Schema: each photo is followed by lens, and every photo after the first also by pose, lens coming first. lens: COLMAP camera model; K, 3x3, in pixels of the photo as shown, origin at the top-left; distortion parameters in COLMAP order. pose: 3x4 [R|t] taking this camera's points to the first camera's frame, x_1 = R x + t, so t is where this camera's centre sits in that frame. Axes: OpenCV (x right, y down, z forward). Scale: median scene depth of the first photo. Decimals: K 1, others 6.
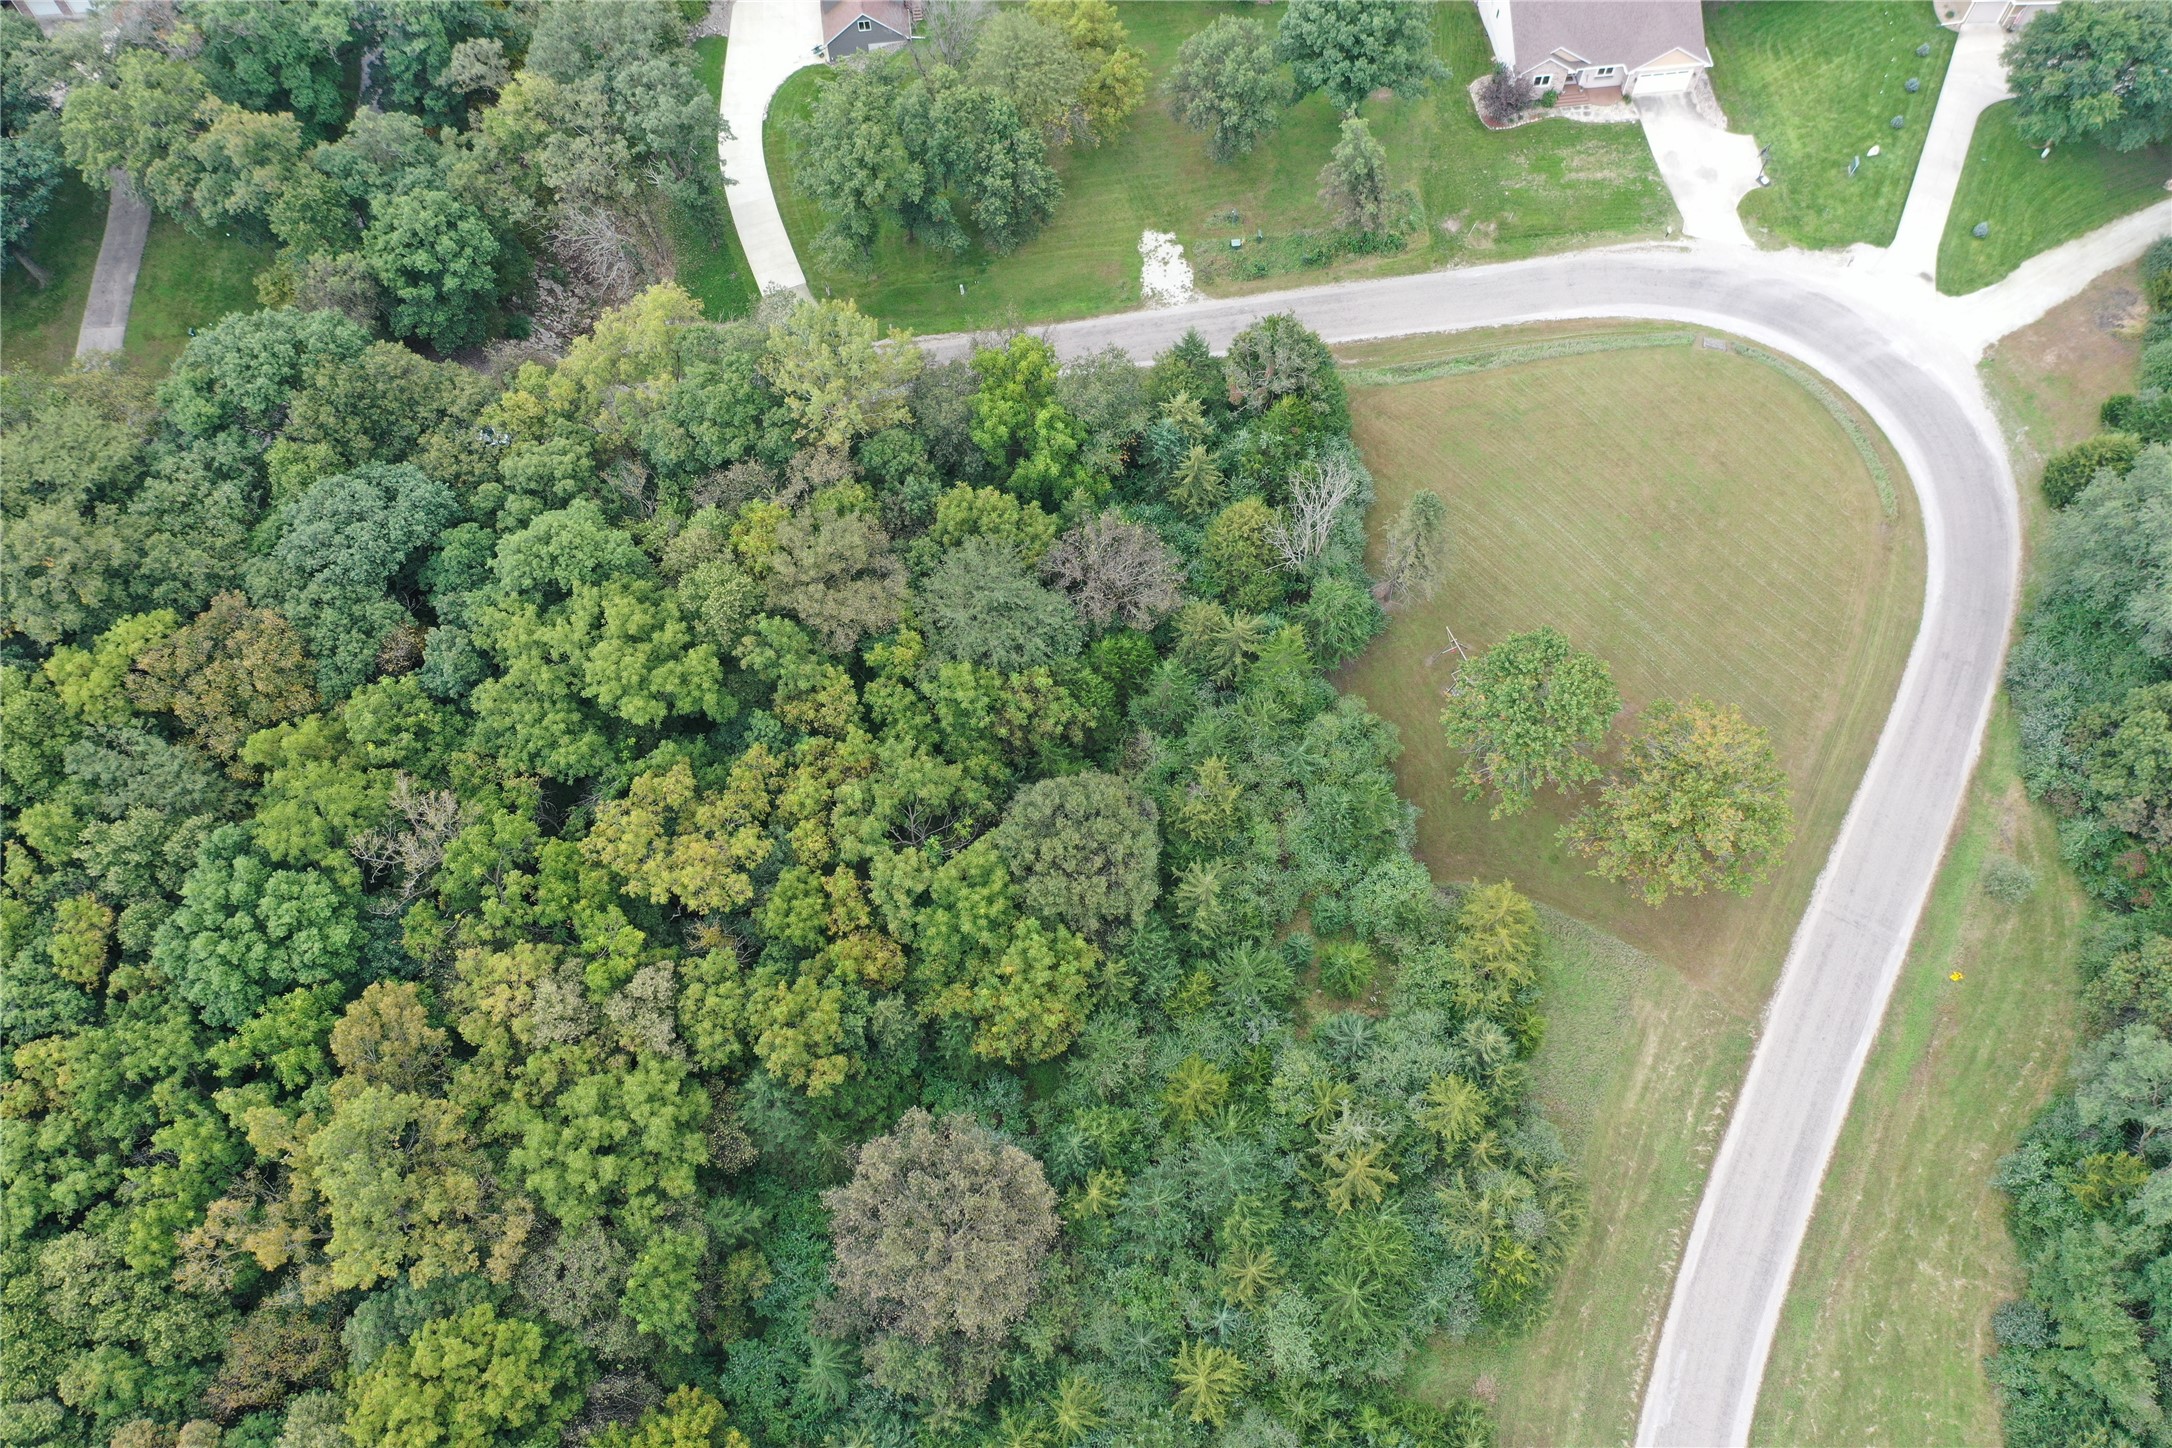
lens RADIAL K [[1711.1, 0, 1081.9], [0, 1711.1, 725.5], [0, 0, 1]] dist [-0.007303, -0.000628]
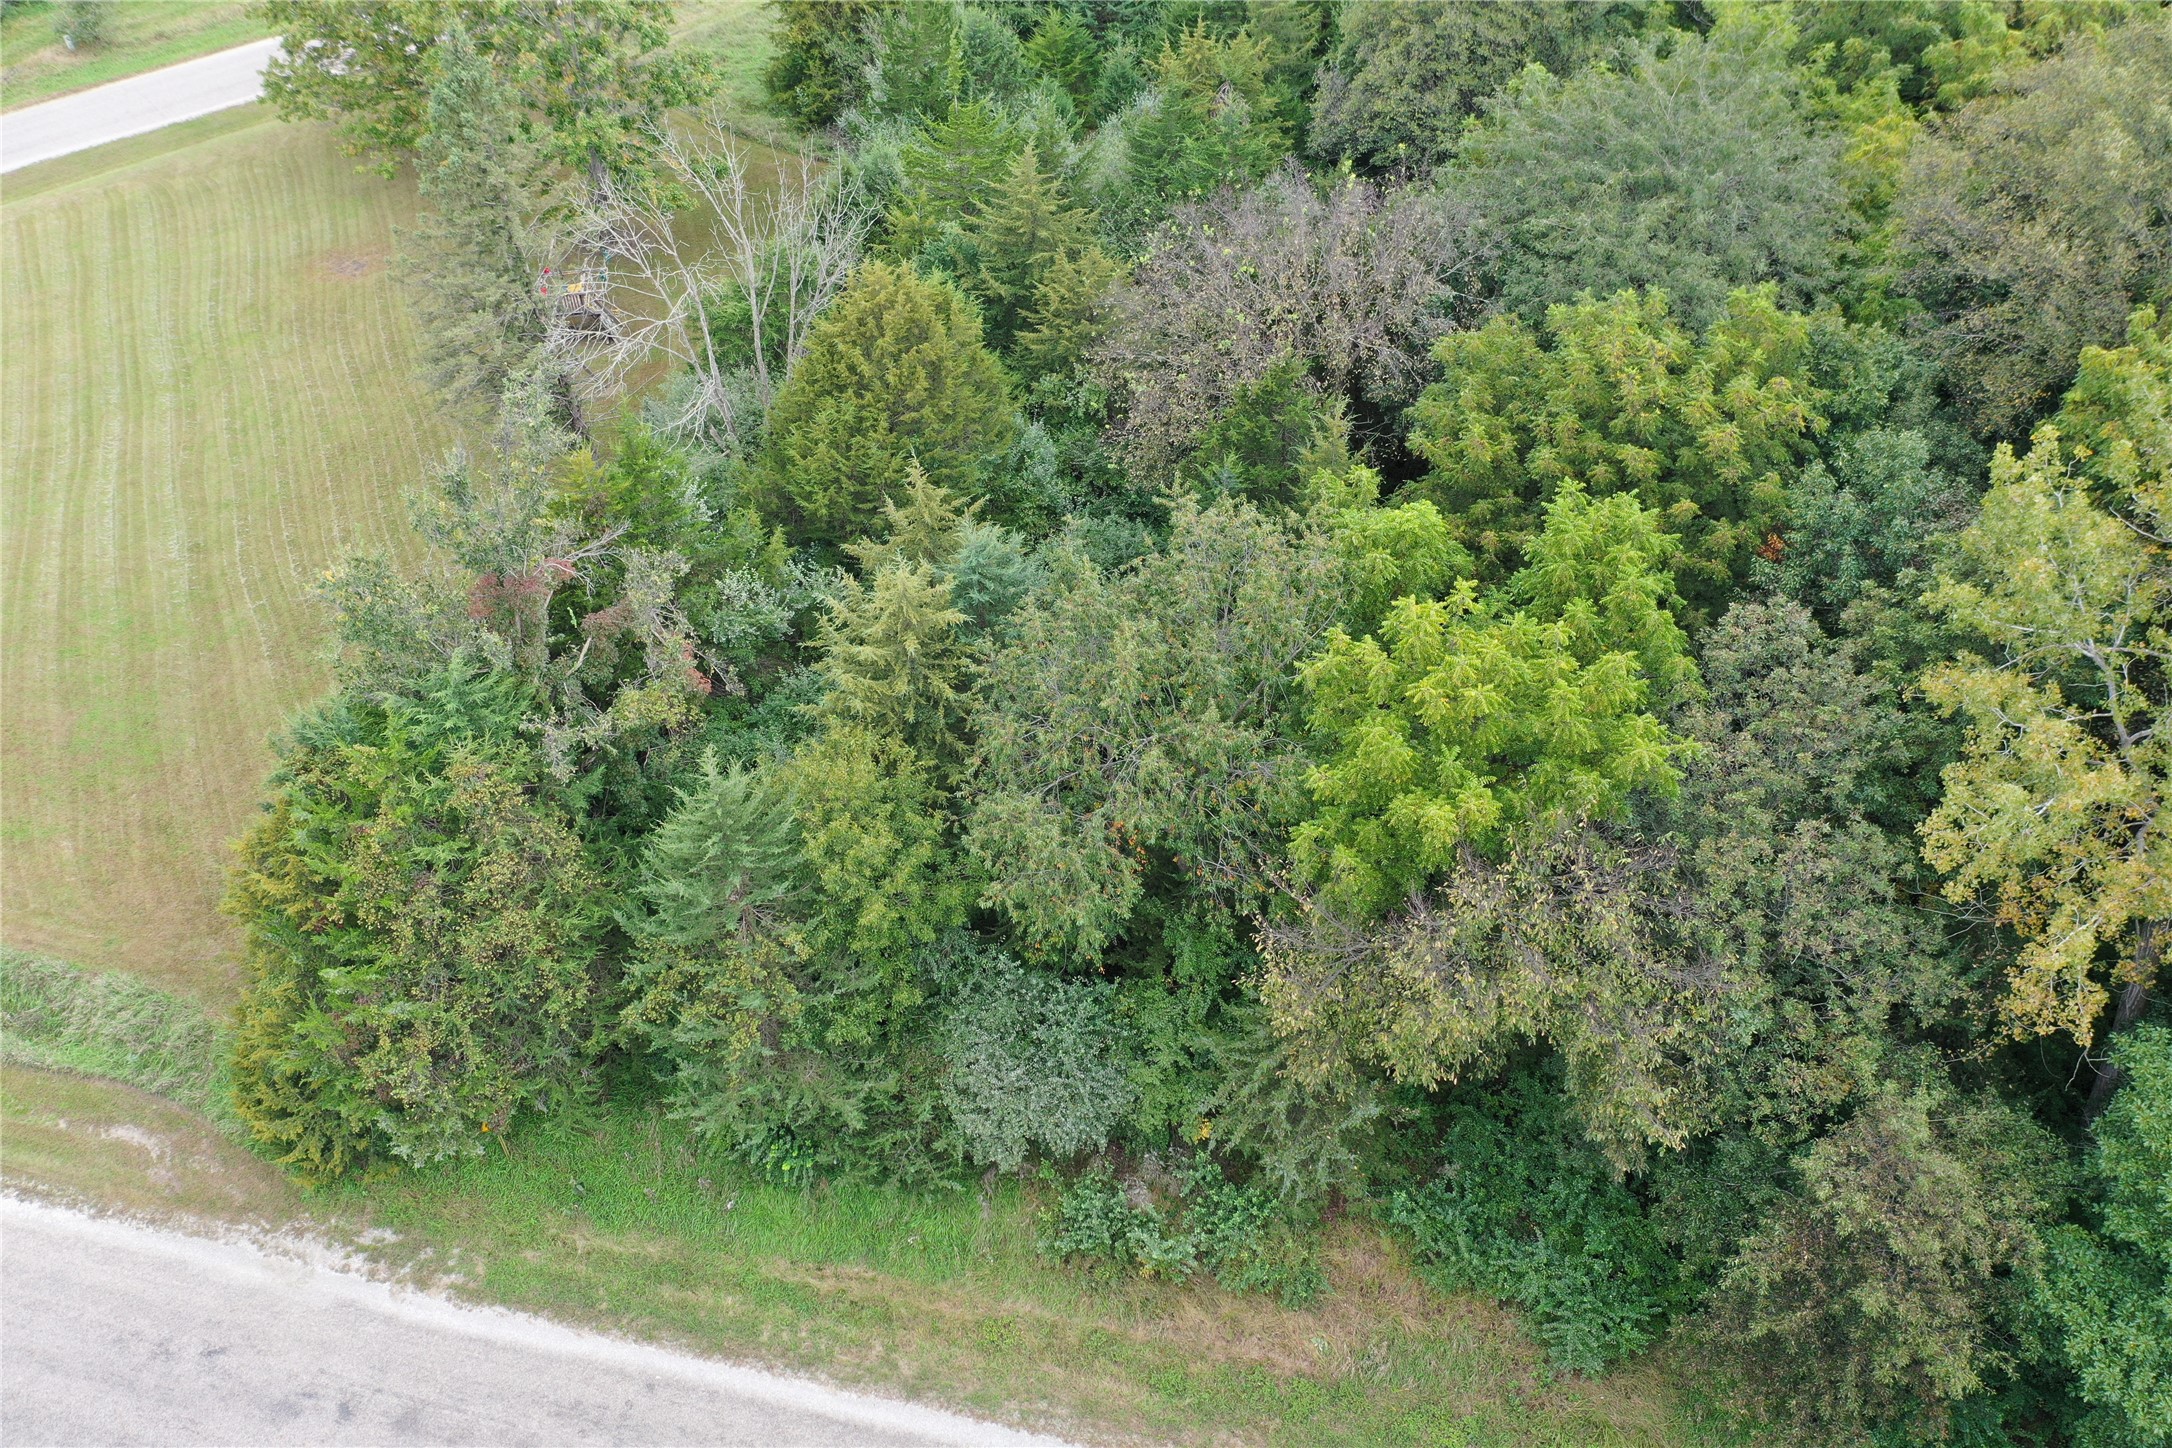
lens RADIAL K [[1711.1, 0, 1084.3], [0, 1711.1, 725.3], [0, 0, 1]] dist [-0.007303, -0.000628]
pose [[-0.953701, -0.173790, 0.245464, -0.038148], [0.284165, -0.253347, 0.924698, -0.387253], [-0.098516, 0.951637, 0.291002, 0.817138]]
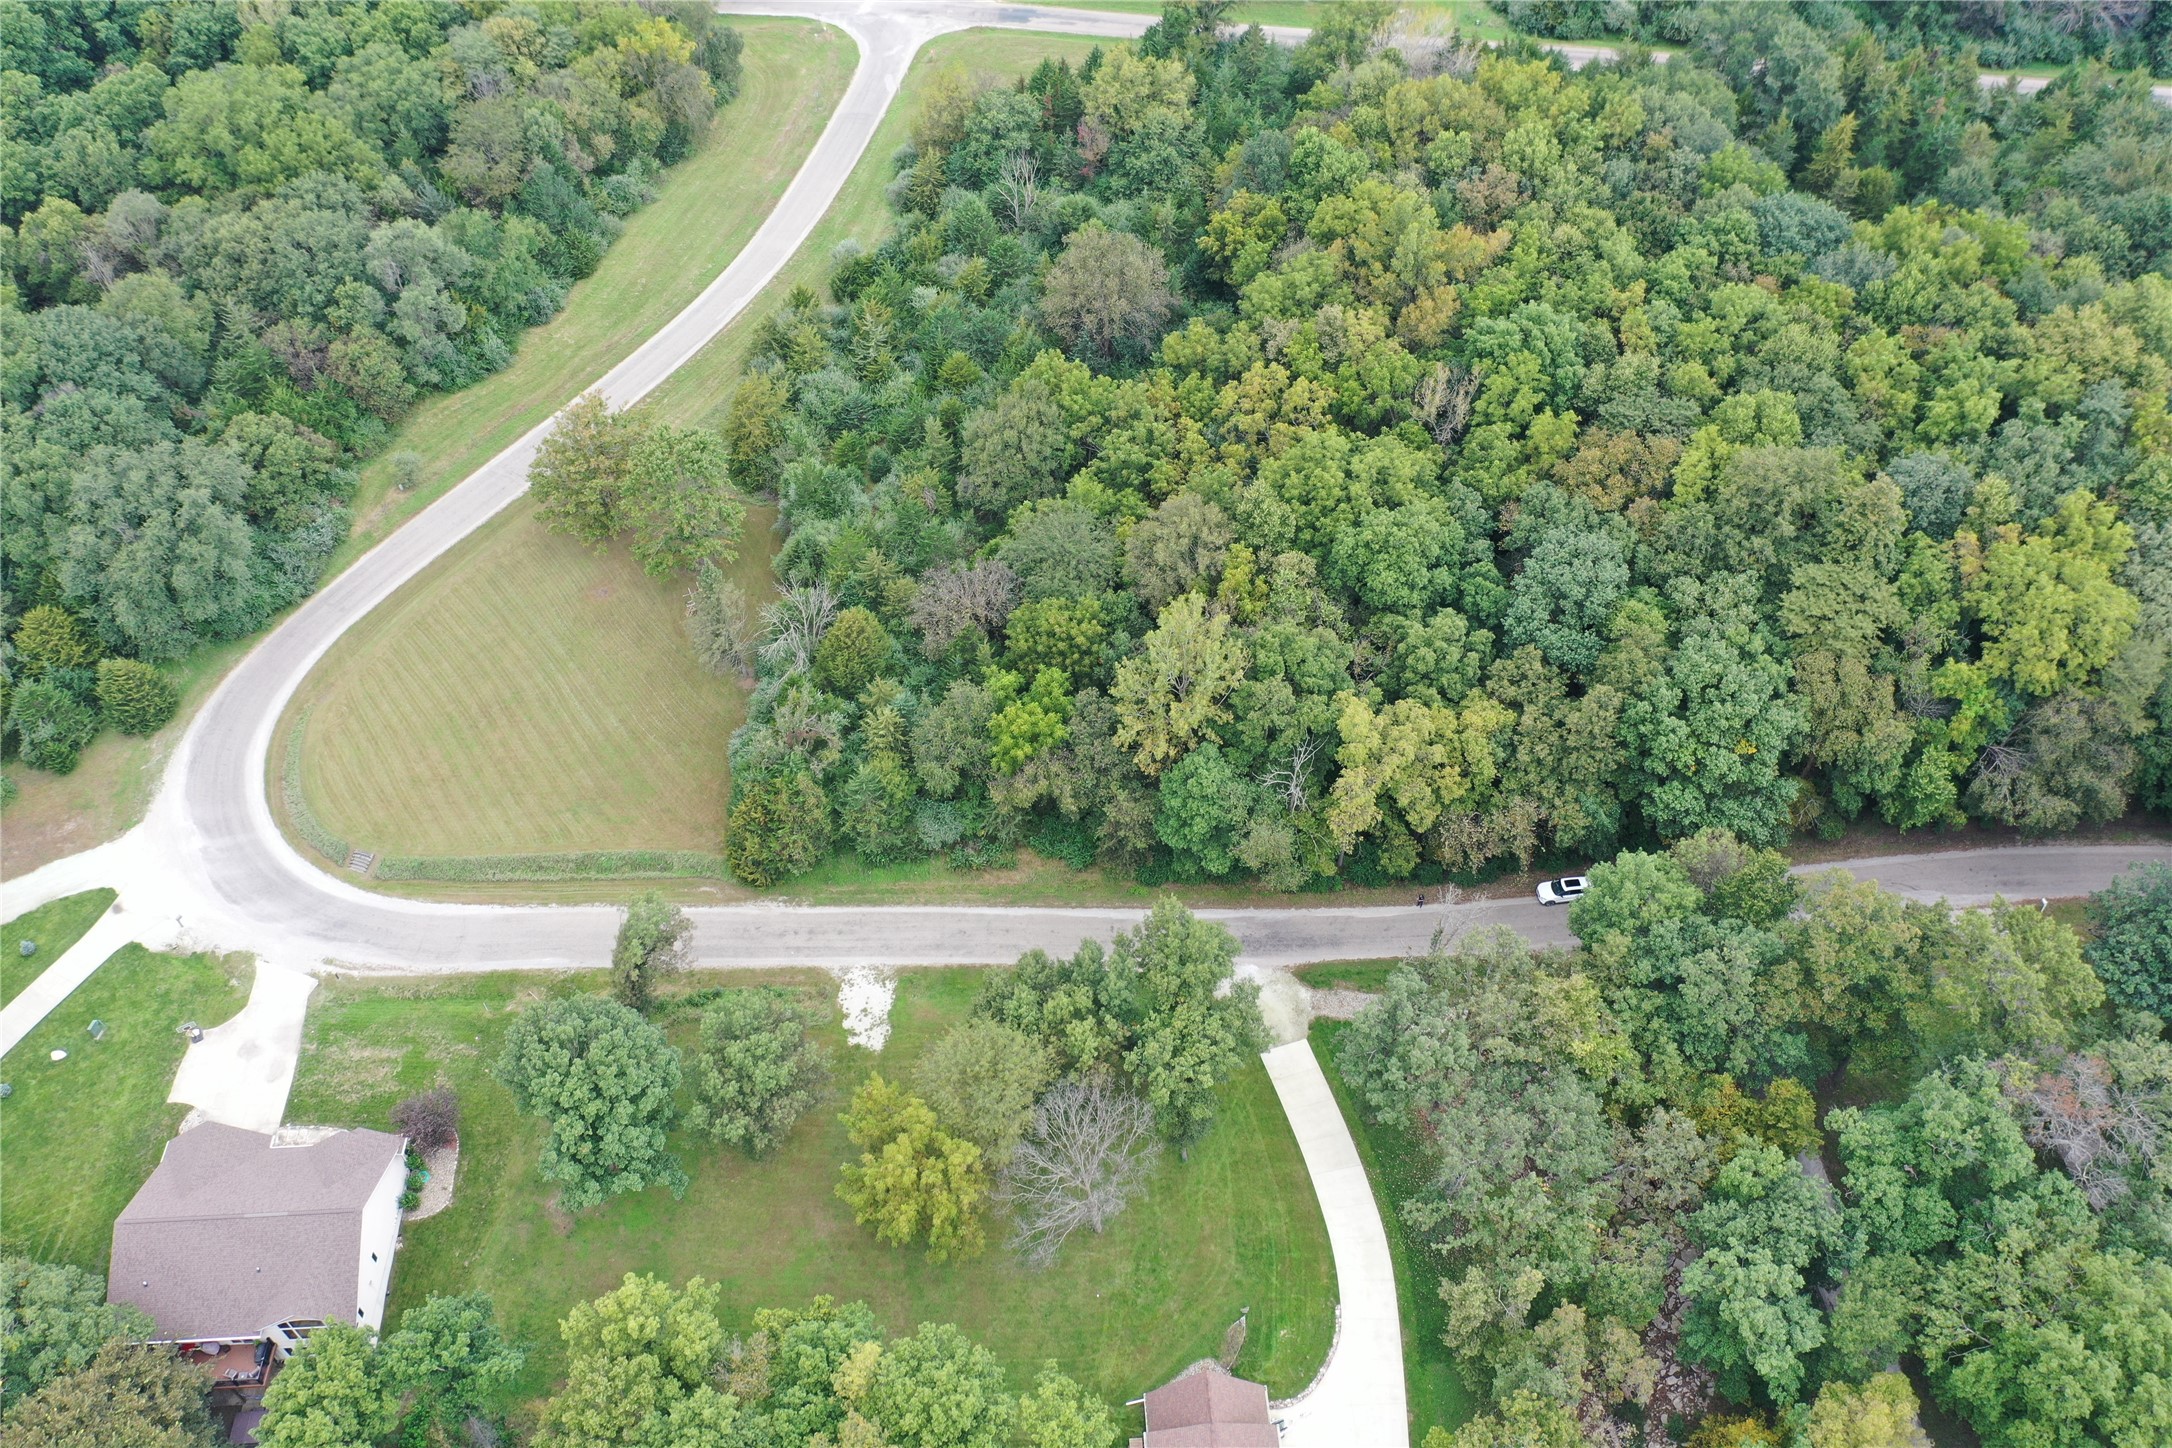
lens RADIAL K [[1711.1, 0, 1083.6], [0, 1711.1, 717.5], [0, 0, 1]] dist [-0.007303, -0.000628]
pose [[-0.997439, -0.019425, 0.068839, -0.130325], [0.071154, -0.367686, 0.927224, -1.065421], [0.007300, 0.929747, 0.368126, 0.513499]]
